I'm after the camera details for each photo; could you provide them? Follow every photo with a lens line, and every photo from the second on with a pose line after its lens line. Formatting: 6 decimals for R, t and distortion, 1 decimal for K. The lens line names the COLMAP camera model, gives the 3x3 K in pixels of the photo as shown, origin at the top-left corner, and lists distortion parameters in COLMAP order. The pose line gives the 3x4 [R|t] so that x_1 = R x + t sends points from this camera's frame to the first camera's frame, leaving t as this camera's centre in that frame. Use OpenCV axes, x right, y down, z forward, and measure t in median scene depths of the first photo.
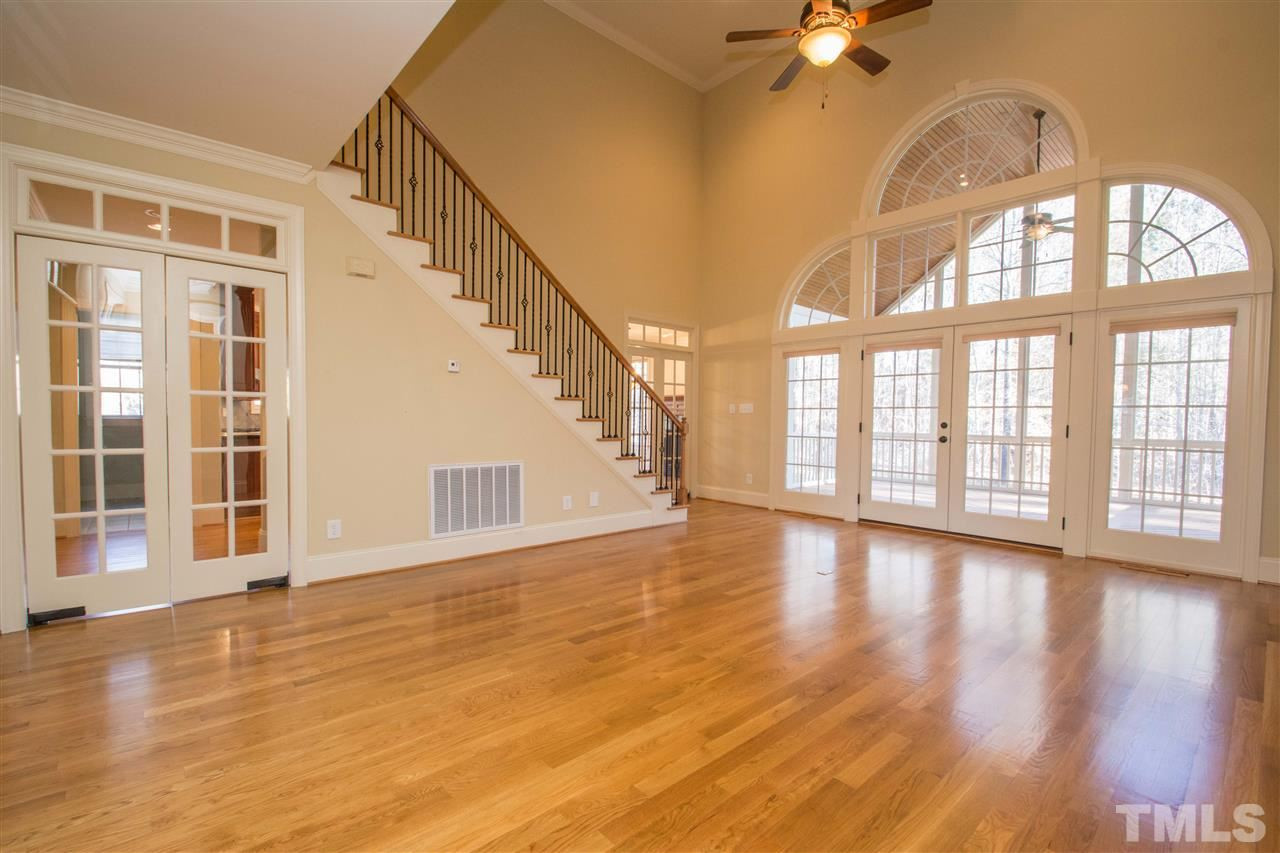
lens RADIAL K [[566.1, 0, 641.6], [0, 566.1, 435.2], [0, 0, 1]] dist [-0.001310, -0.000603]
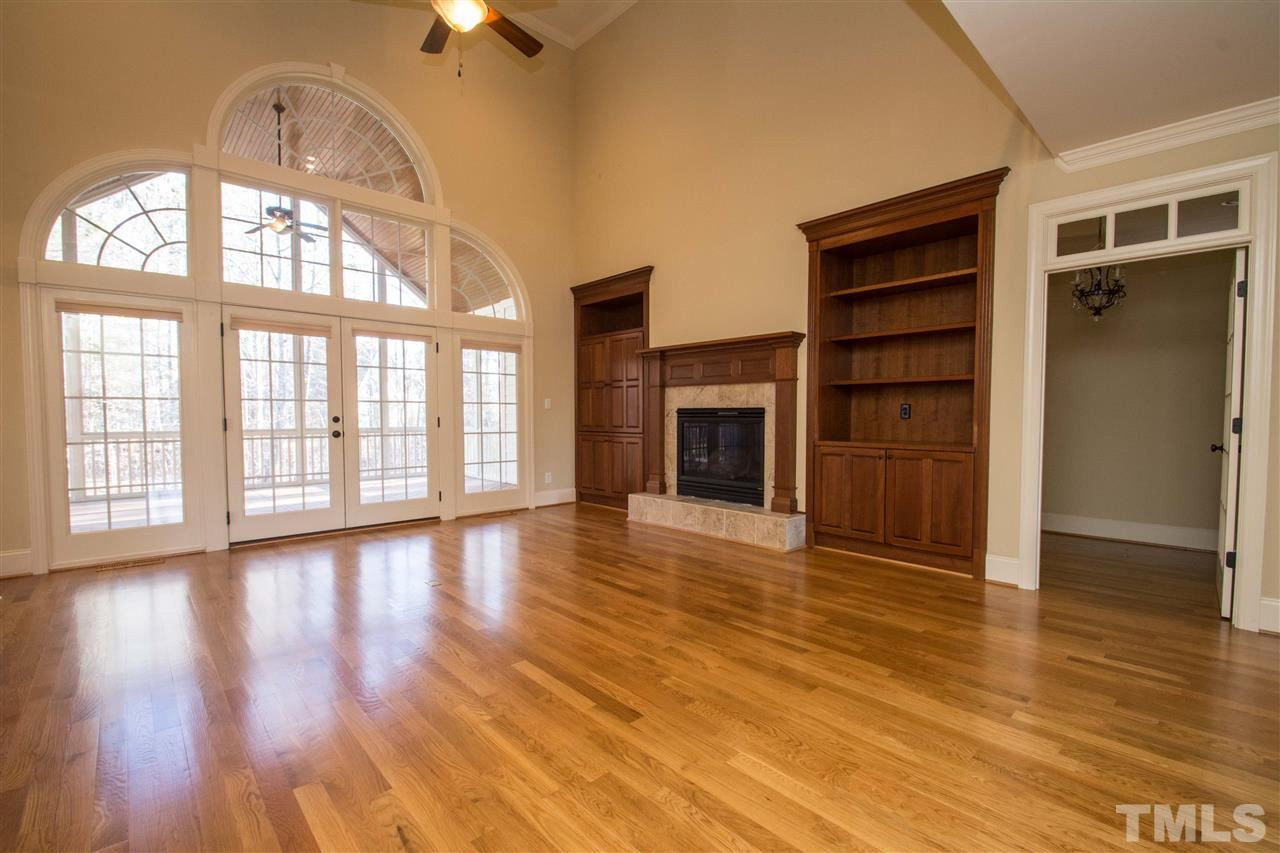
lens RADIAL K [[566.1, 0, 642.0], [0, 566.1, 419.3], [0, 0, 1]] dist [-0.001310, -0.000603]
pose [[-0.035708, -0.018001, 0.999200, -0.432831], [0.032053, 0.999303, 0.019149, -0.018536], [-0.998848, 0.032711, -0.035106, 0.512778]]
